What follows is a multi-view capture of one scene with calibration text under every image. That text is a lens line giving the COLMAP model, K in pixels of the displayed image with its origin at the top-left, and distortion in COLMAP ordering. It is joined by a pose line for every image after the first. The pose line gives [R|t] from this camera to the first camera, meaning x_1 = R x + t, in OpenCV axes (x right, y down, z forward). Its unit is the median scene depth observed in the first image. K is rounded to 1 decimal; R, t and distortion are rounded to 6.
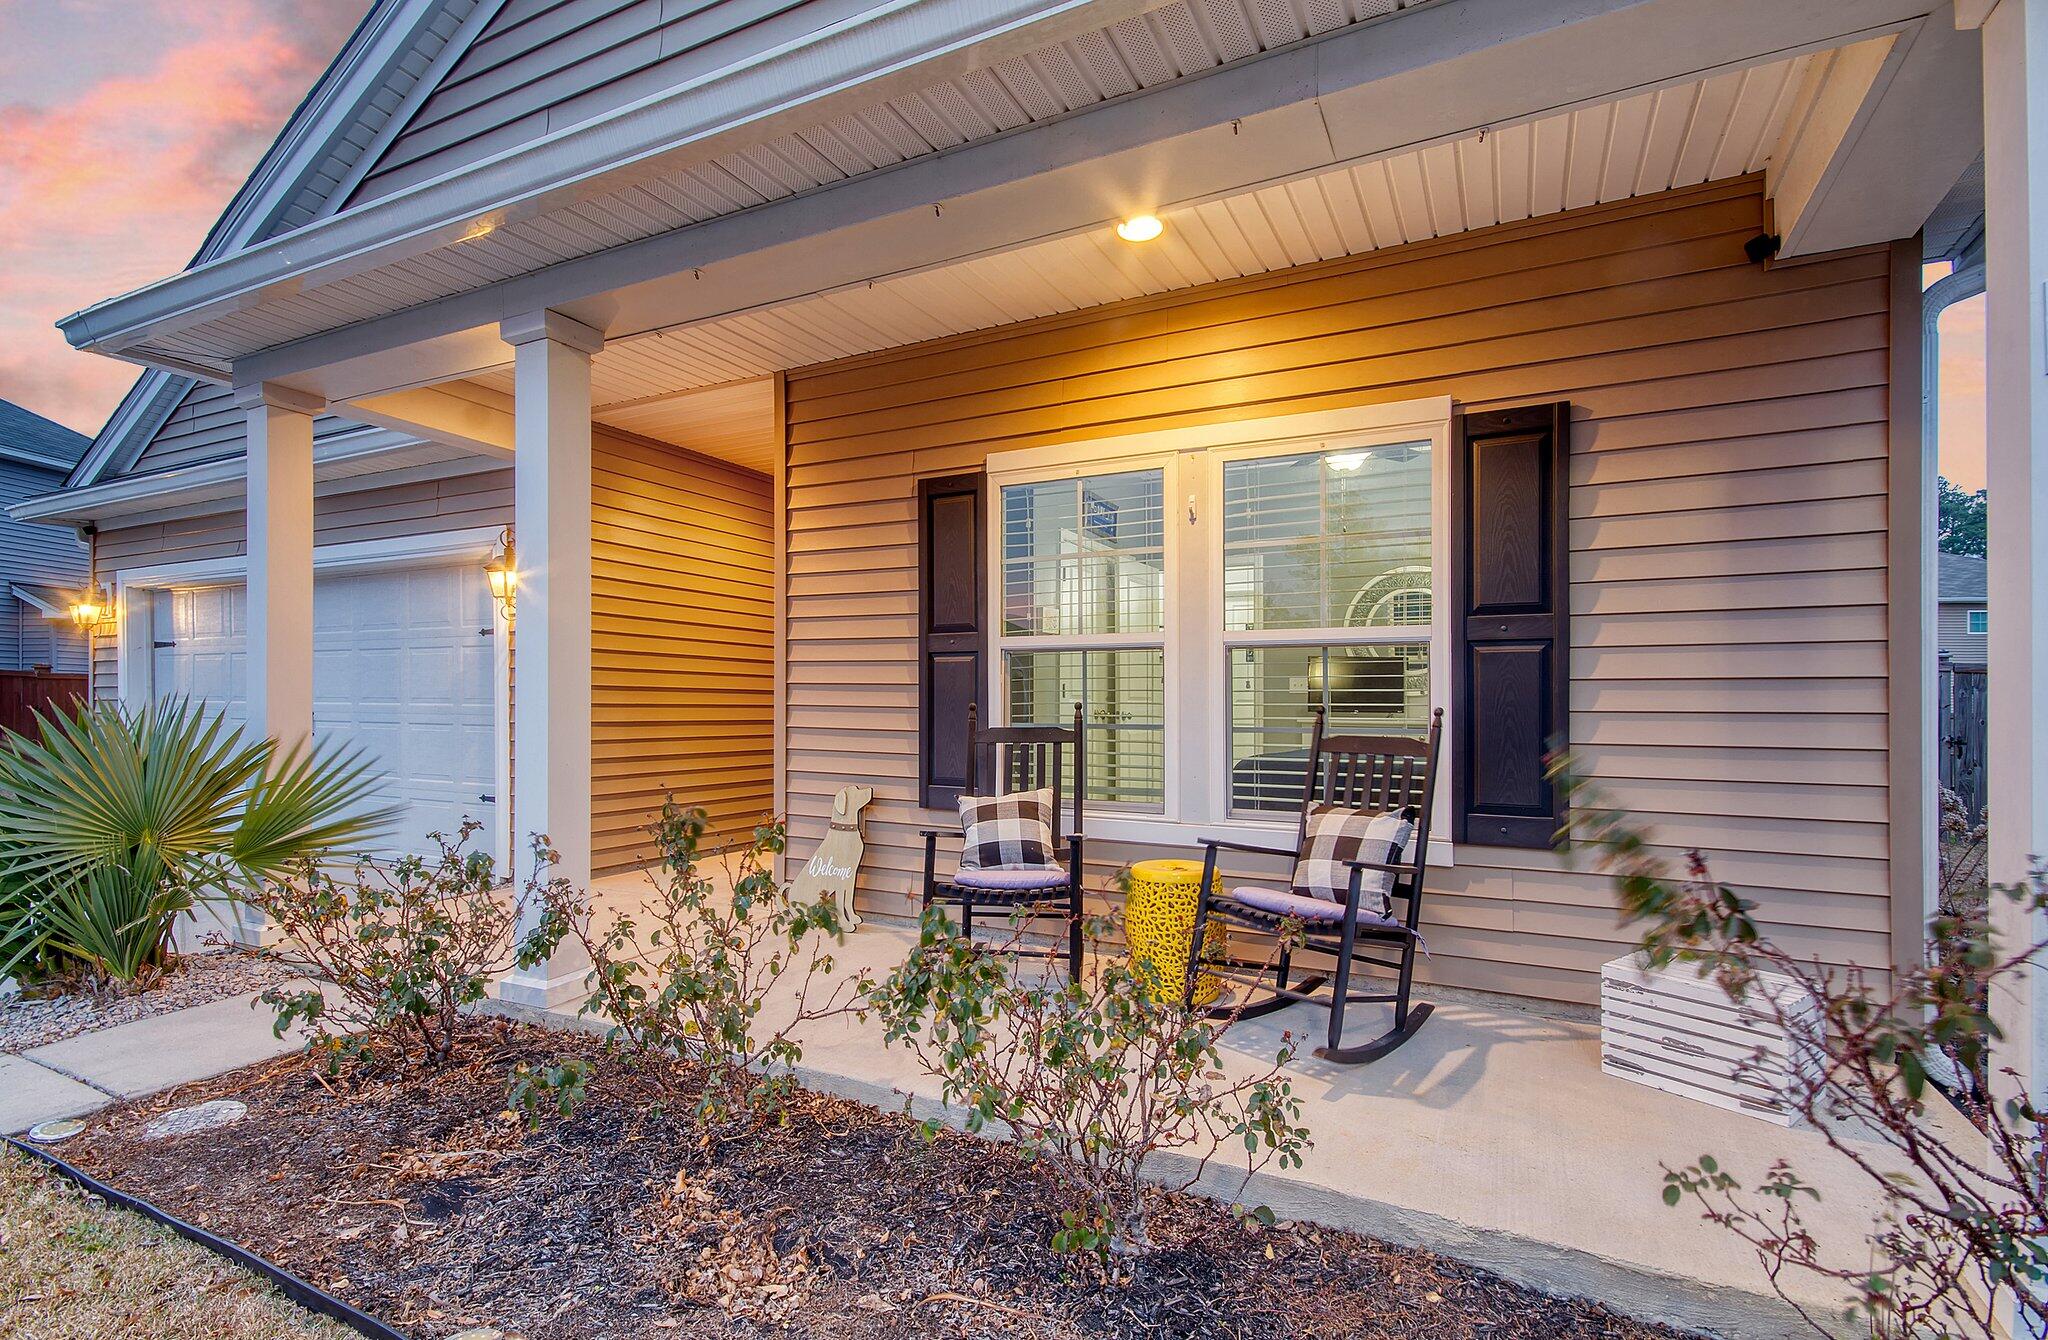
lens RADIAL K [[925.0, 0, 1024.0], [0, 925.0, 670.0], [0, 0, 1]] dist [0.023419, -0.000397]
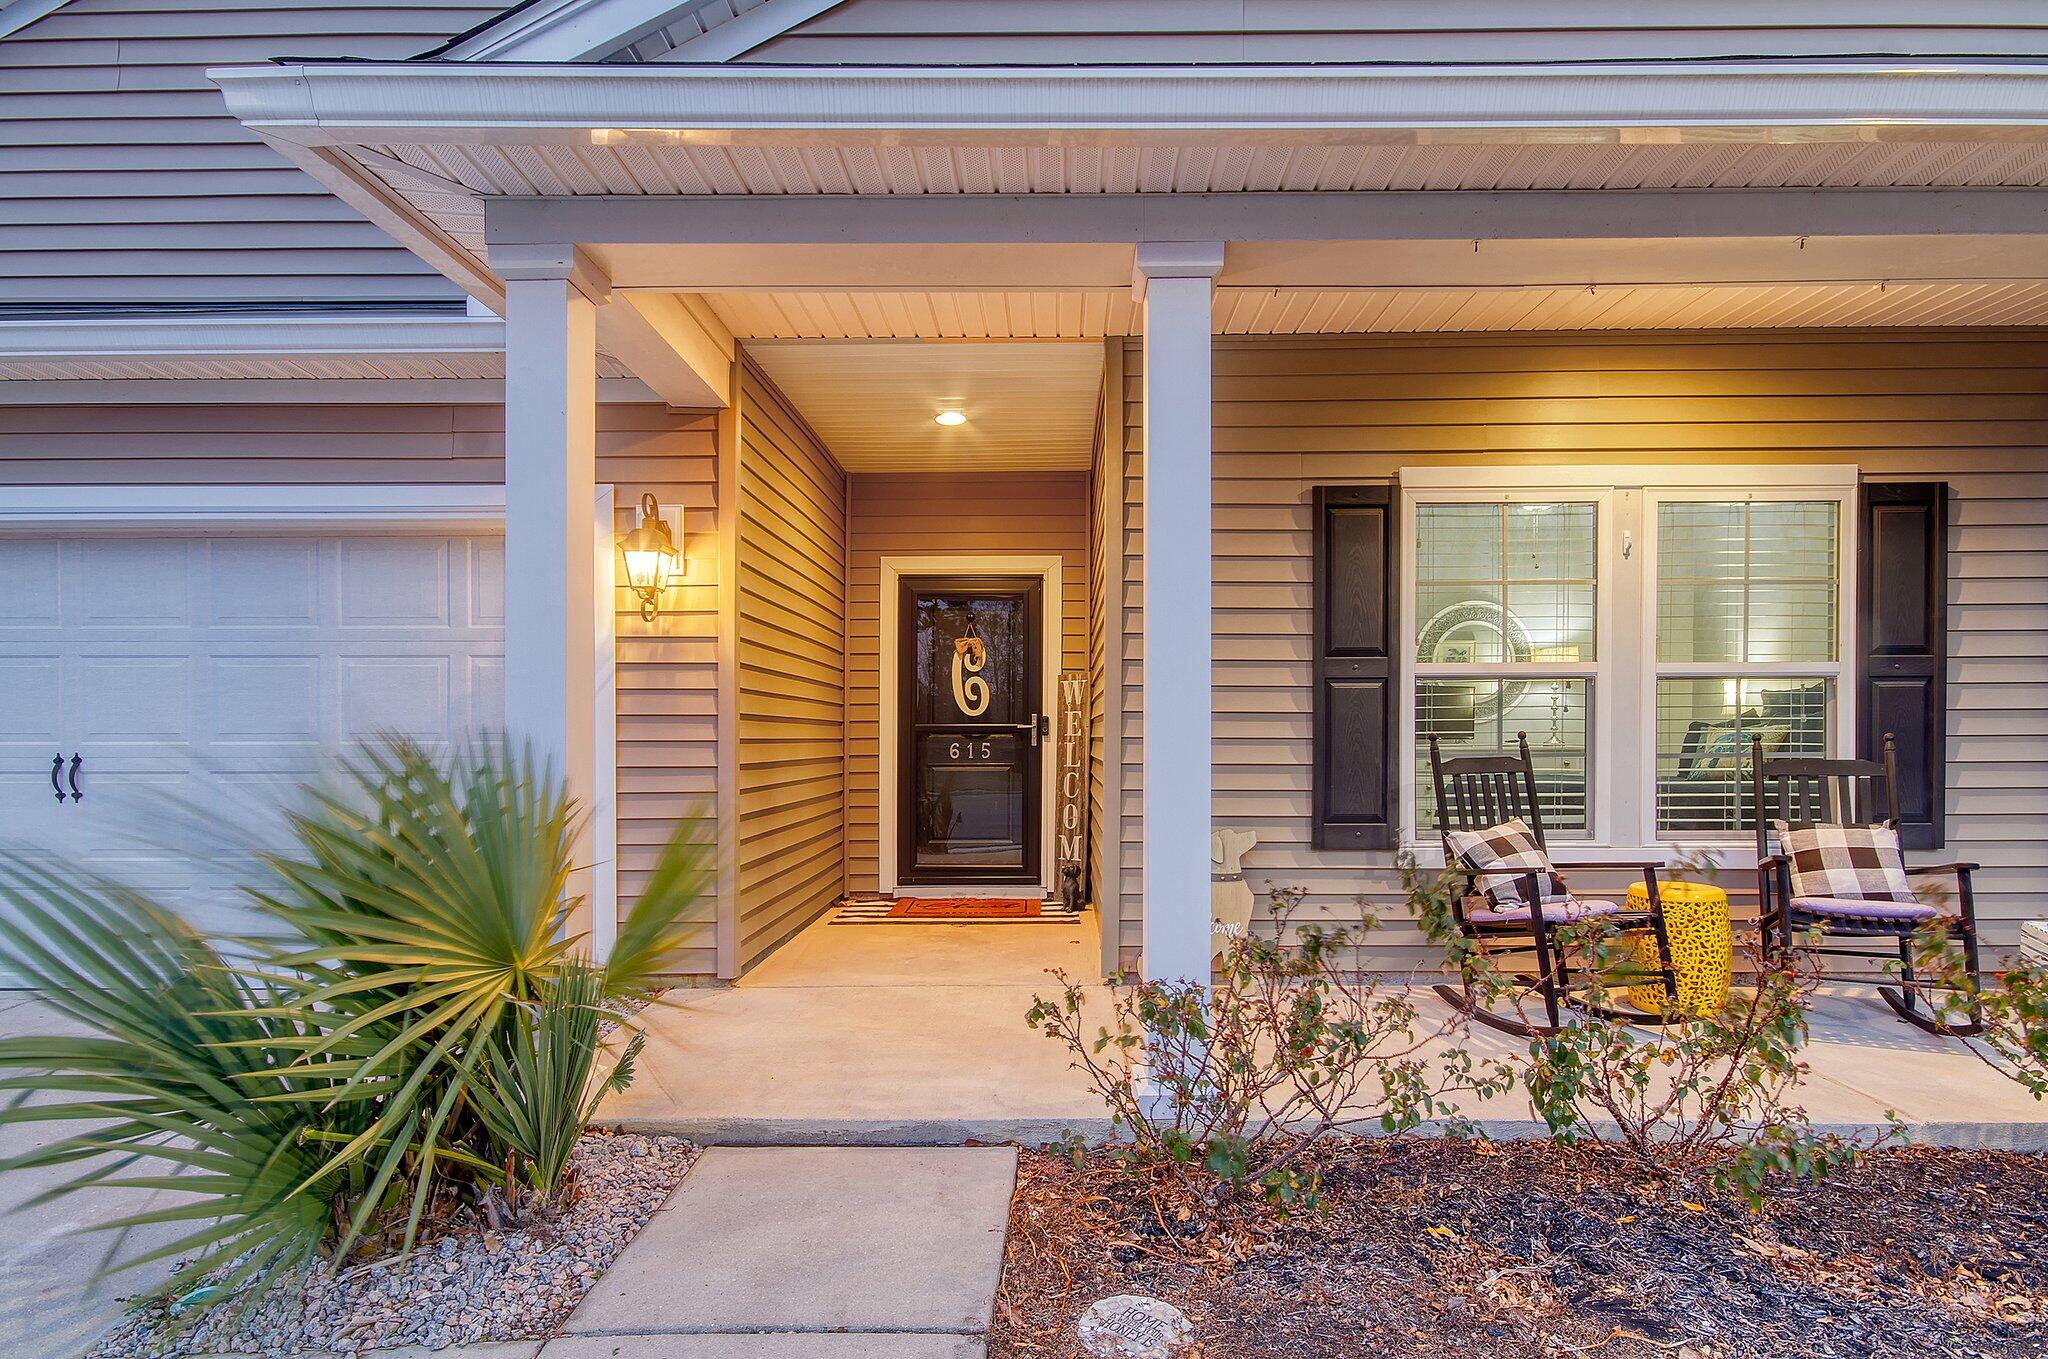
lens RADIAL K [[1018.0, 0, 1160.9], [0, 1018.0, 697.6], [0, 0, 1]] dist [0.012216, 0.000551]
pose [[0.902160, 0.004195, 0.431381, -0.790052], [-0.007132, 0.999961, 0.005193, -0.004178], [-0.431342, -0.007761, 0.902155, 0.194922]]
